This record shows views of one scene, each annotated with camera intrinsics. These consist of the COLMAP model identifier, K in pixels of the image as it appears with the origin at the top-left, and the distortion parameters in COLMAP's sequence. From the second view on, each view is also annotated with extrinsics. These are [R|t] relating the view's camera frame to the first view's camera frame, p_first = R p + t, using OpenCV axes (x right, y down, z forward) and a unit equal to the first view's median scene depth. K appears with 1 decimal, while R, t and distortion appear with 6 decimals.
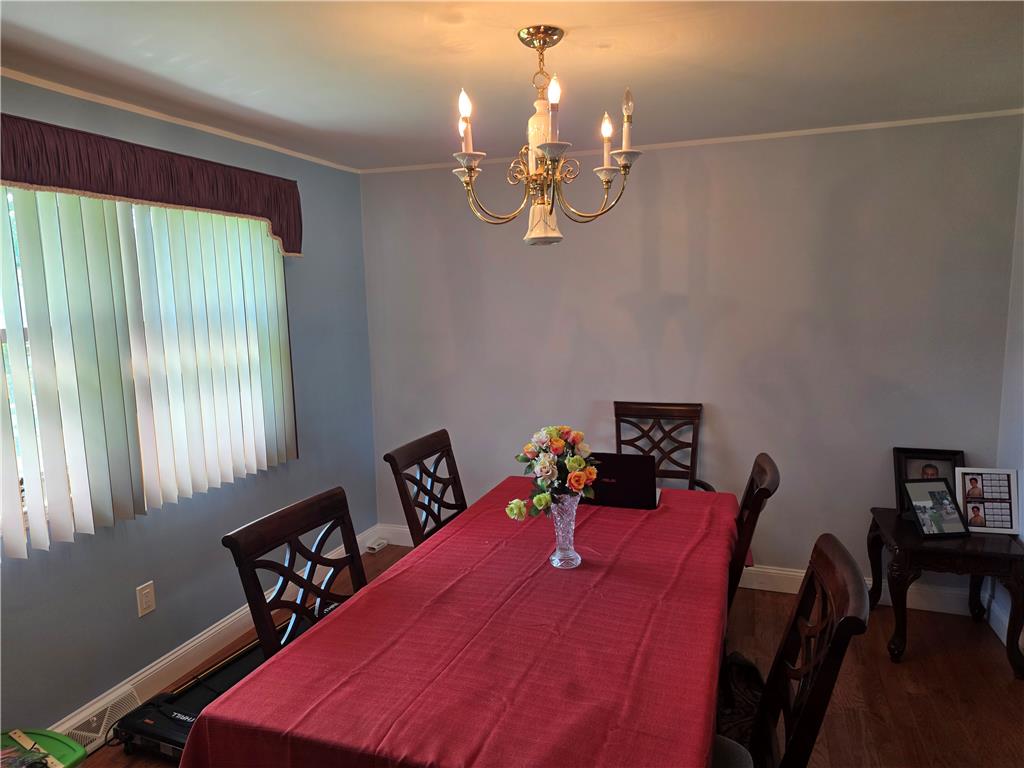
lens RADIAL K [[680.3, 0, 523.9], [0, 680.3, 379.3], [0, 0, 1]] dist [0.047669, -0.035456]
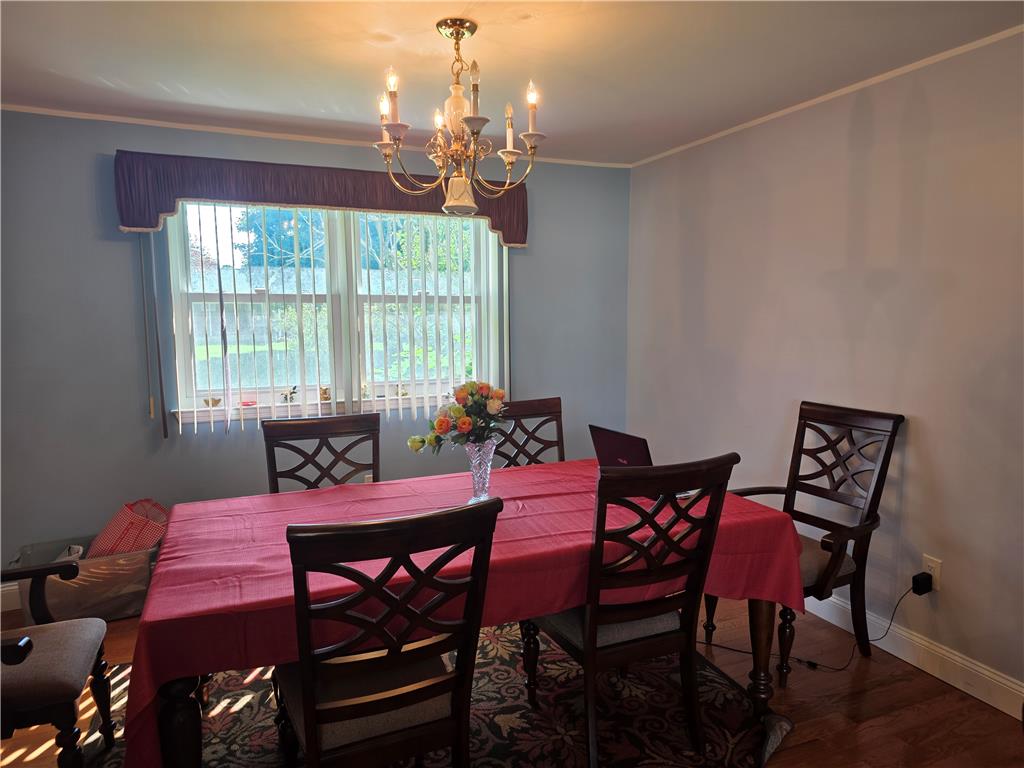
lens RADIAL K [[674.2, 0, 512.0], [0, 674.2, 384.0], [0, 0, 1]] dist [0.075651, -0.127010]
pose [[0.683808, 0.097270, -0.723150, 0.613127], [-0.101402, 0.994126, 0.037833, 0.020487], [0.722582, 0.047458, 0.689655, 0.203540]]
